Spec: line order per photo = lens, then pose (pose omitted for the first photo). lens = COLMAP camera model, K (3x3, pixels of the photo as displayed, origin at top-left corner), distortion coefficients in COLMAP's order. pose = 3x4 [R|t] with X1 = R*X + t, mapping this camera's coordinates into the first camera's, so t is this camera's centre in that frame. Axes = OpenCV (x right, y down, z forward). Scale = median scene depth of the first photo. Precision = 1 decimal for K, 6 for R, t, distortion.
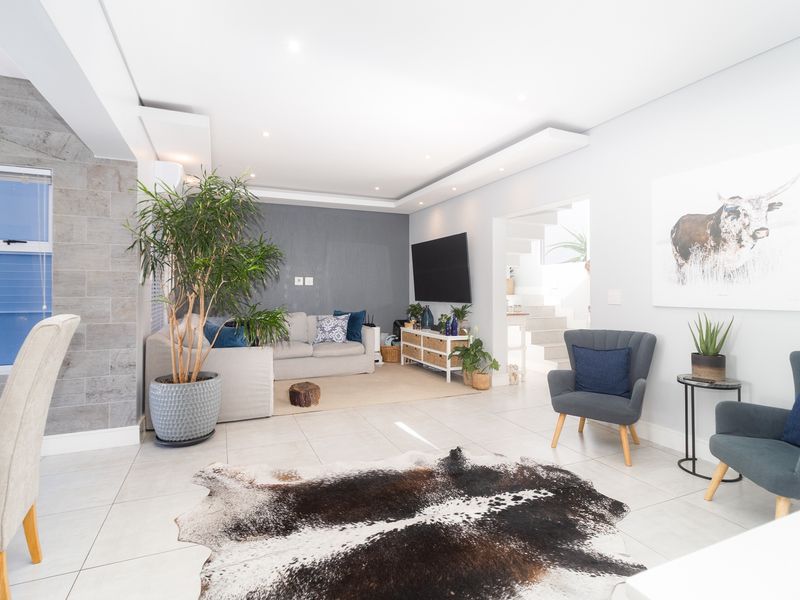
lens RADIAL K [[411.4, 0, 399.2], [0, 411.4, 292.3], [0, 0, 1]] dist [0.005965, 0.000953]
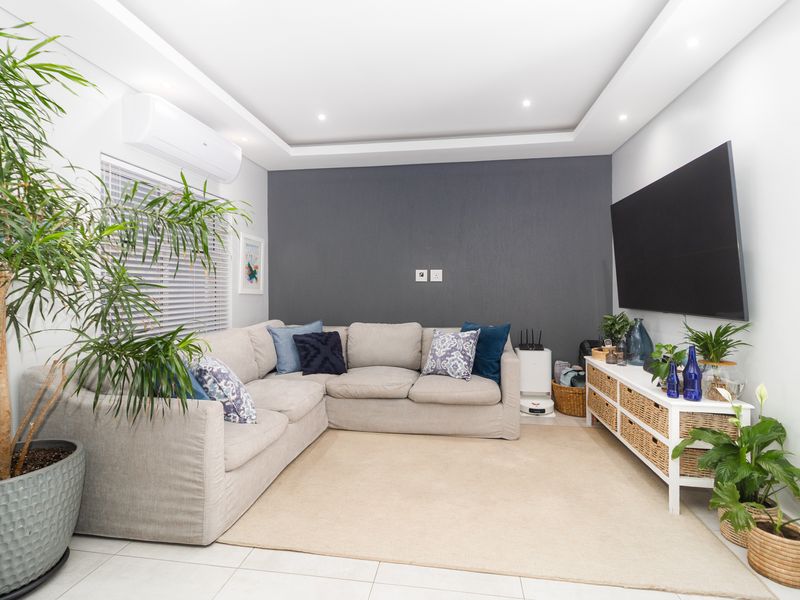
lens RADIAL K [[411.4, 0, 397.9], [0, 411.4, 287.9], [0, 0, 1]] dist [0.005965, 0.000953]
pose [[0.847302, -0.003995, -0.531097, 0.094834], [0.001114, 0.999983, -0.005744, -0.003481], [0.531111, 0.004275, 0.847292, 0.450630]]
